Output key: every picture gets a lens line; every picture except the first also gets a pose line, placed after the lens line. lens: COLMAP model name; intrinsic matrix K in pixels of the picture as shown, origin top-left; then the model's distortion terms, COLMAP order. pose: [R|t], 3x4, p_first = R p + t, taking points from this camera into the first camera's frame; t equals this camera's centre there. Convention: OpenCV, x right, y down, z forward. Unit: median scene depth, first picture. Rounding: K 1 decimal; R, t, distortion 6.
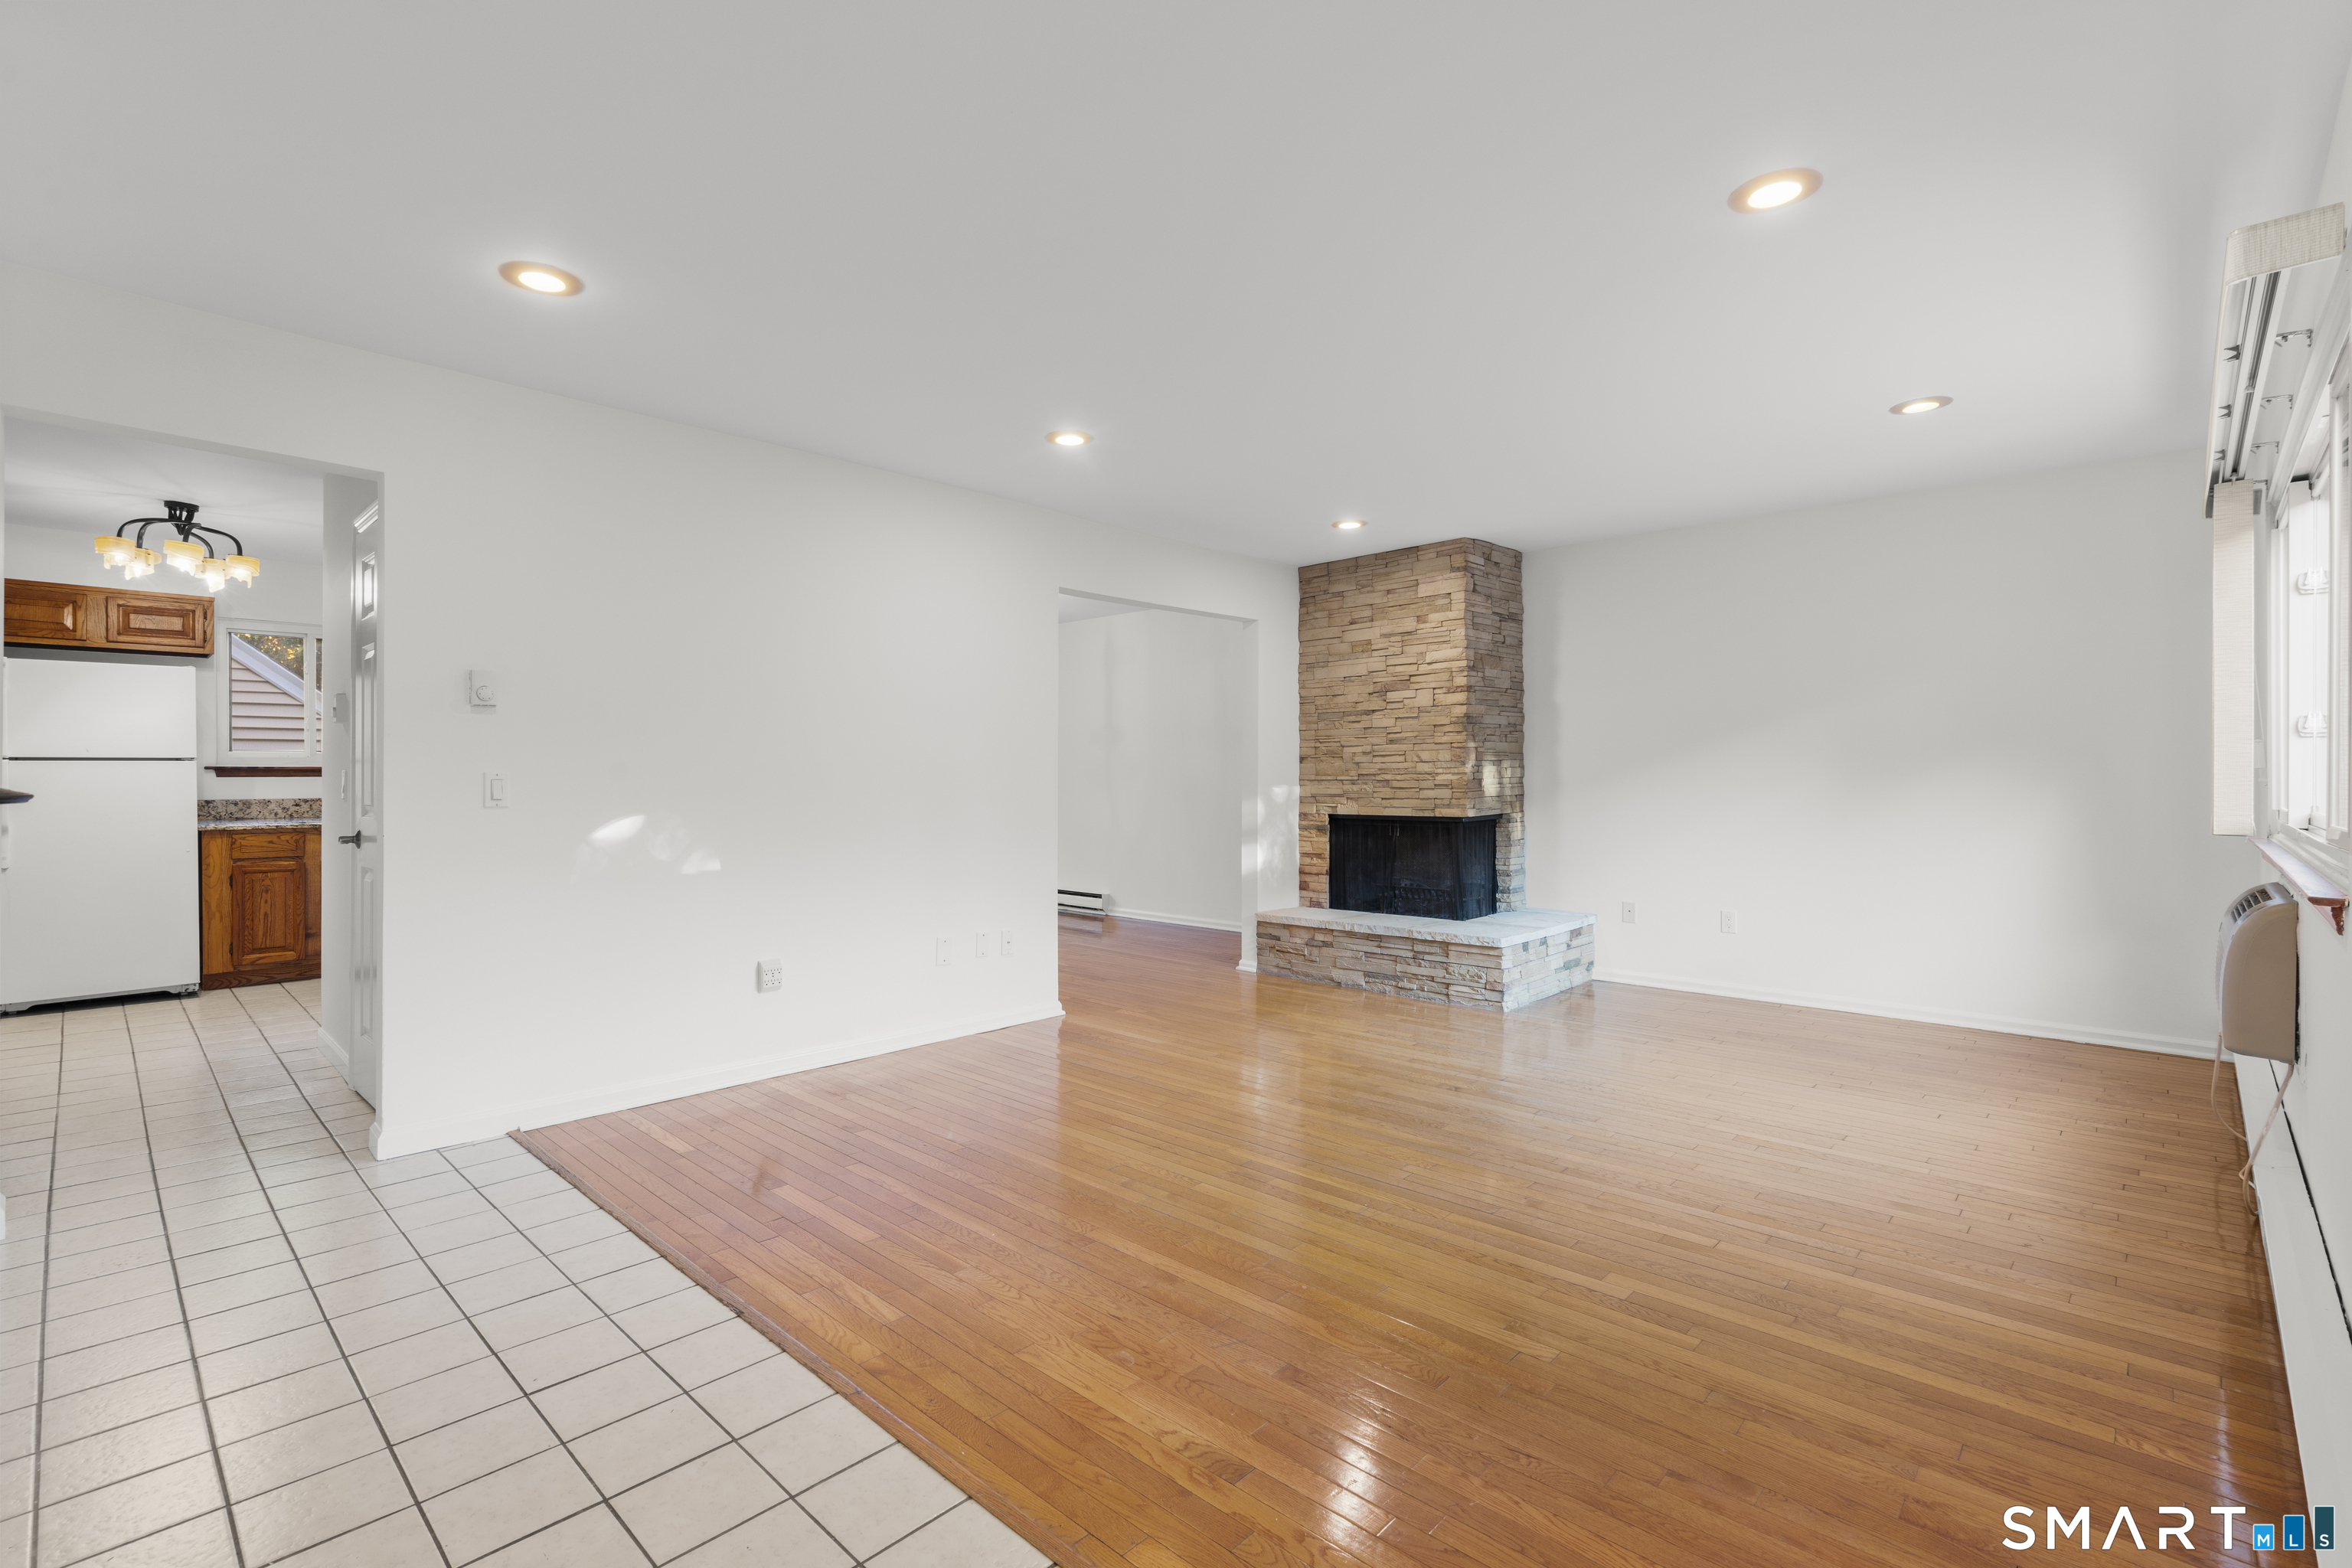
lens RADIAL K [[1051.4, 0, 1170.5], [0, 1051.4, 780.4], [0, 0, 1]] dist [-0.002256, 0.000862]
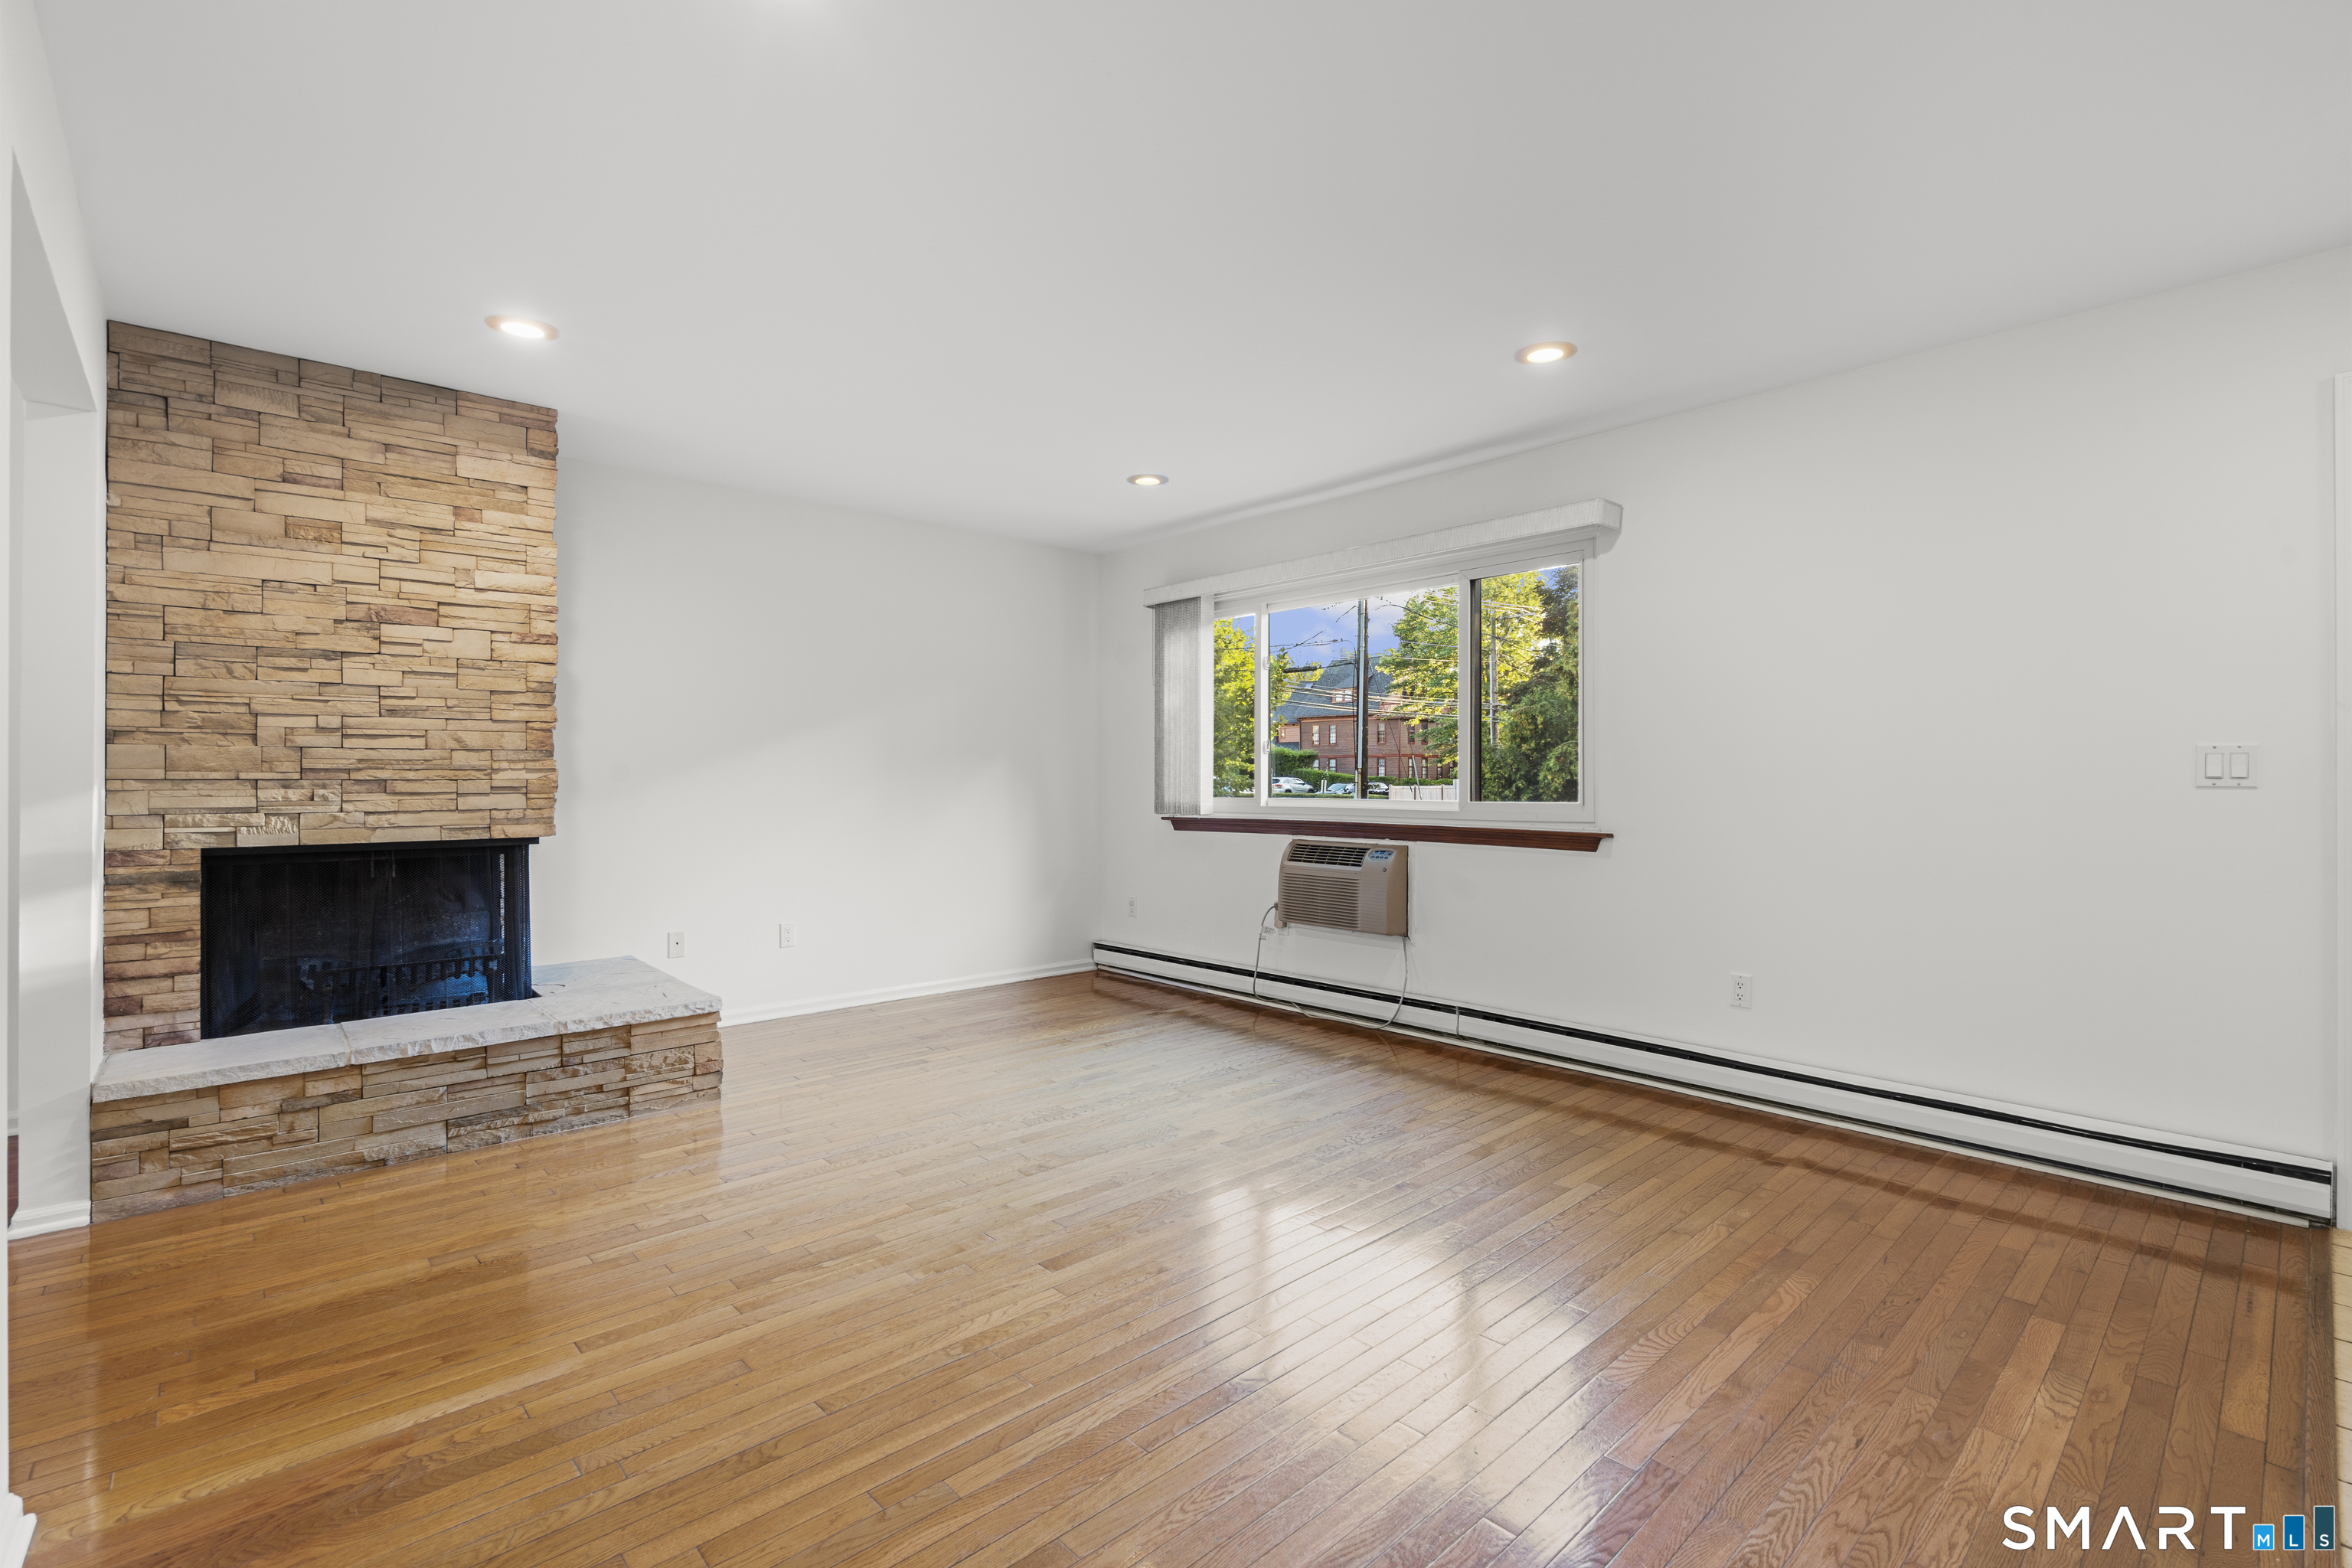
lens RADIAL K [[1051.4, 0, 1170.8], [0, 1051.4, 780.2], [0, 0, 1]] dist [-0.002256, 0.000862]
pose [[0.068123, 0.003067, 0.997672, -0.328982], [0.002069, 0.999993, -0.003215, 0.002543], [-0.997675, 0.002283, 0.068116, 0.542927]]
